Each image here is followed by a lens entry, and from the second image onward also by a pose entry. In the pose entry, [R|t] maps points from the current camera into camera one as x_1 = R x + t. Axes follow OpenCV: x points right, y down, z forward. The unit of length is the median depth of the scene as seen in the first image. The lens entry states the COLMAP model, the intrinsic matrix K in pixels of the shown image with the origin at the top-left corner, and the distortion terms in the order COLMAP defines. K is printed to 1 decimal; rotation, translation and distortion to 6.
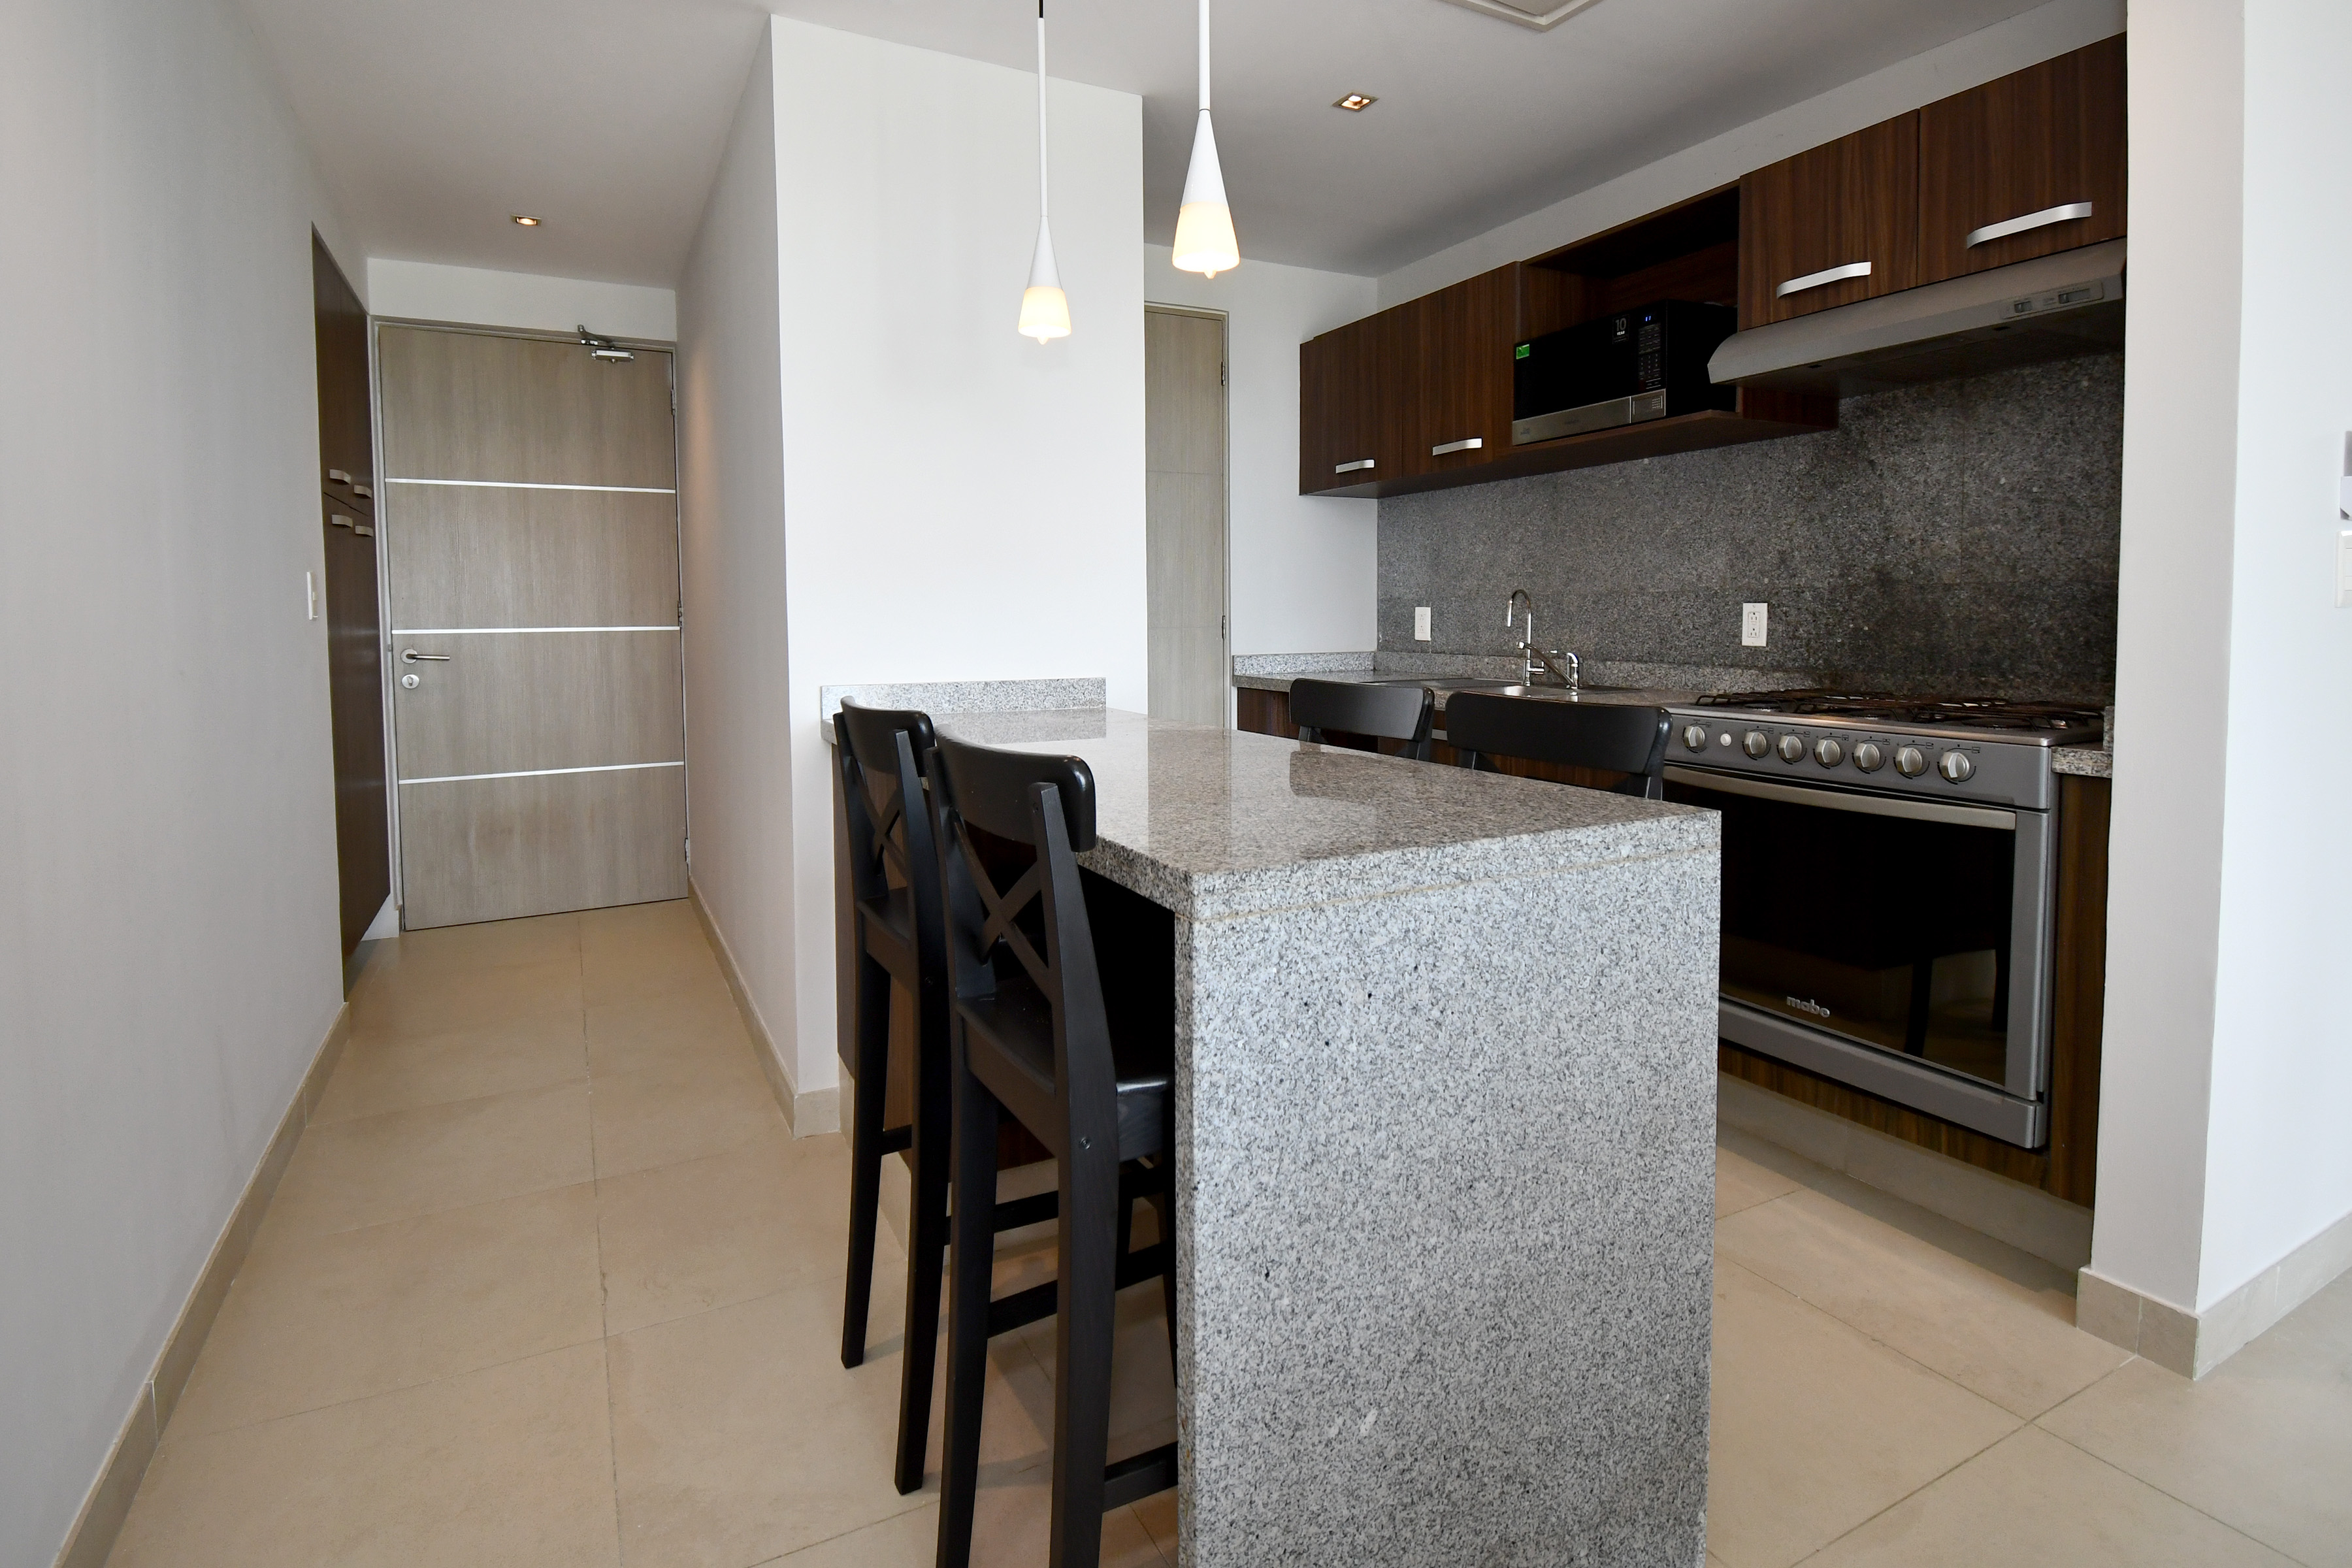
lens RADIAL K [[1190.0, 0, 1177.1], [0, 1190.0, 666.5], [0, 0, 1]] dist [-0.002154, -0.000395]
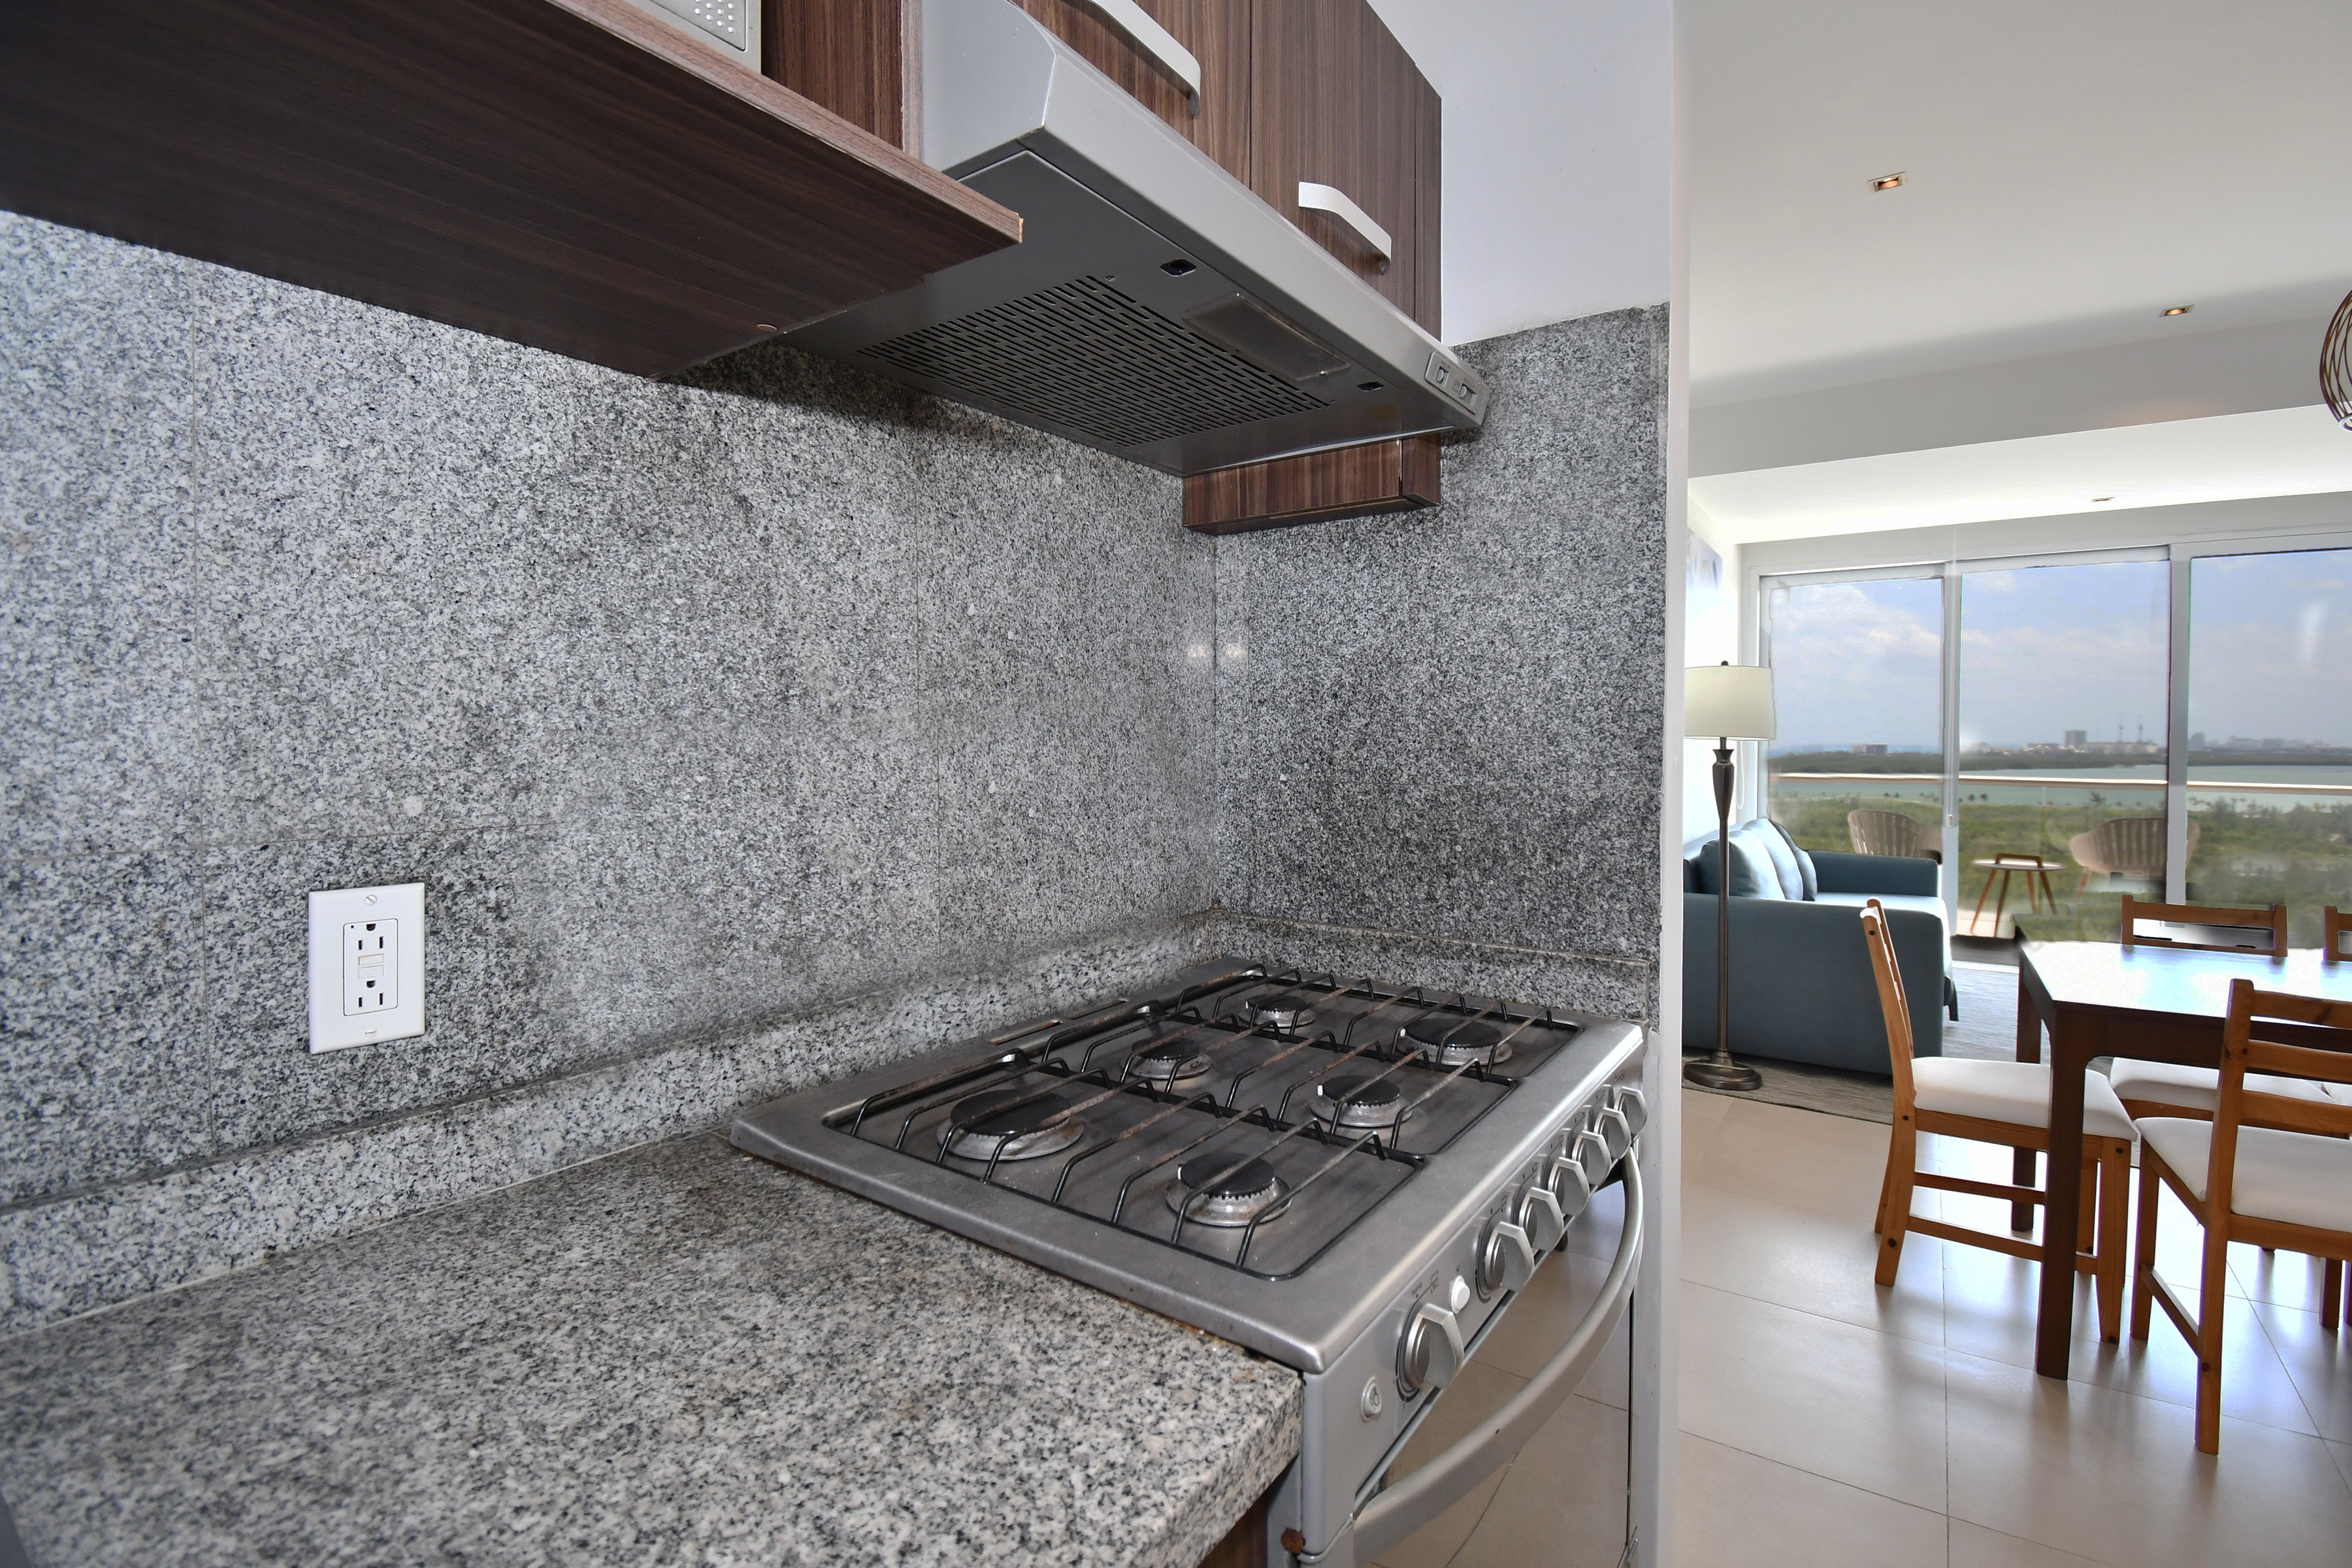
lens RADIAL K [[1065.9, 0, 1176.0], [0, 1065.9, 784.0], [0, 0, 1]] dist [-0.000749, -0.000332]
pose [[-0.469184, -0.022757, 0.882807, 0.184839], [0.052294, 0.997198, 0.053498, -0.082735], [-0.881551, 0.071266, -0.466679, 0.971270]]
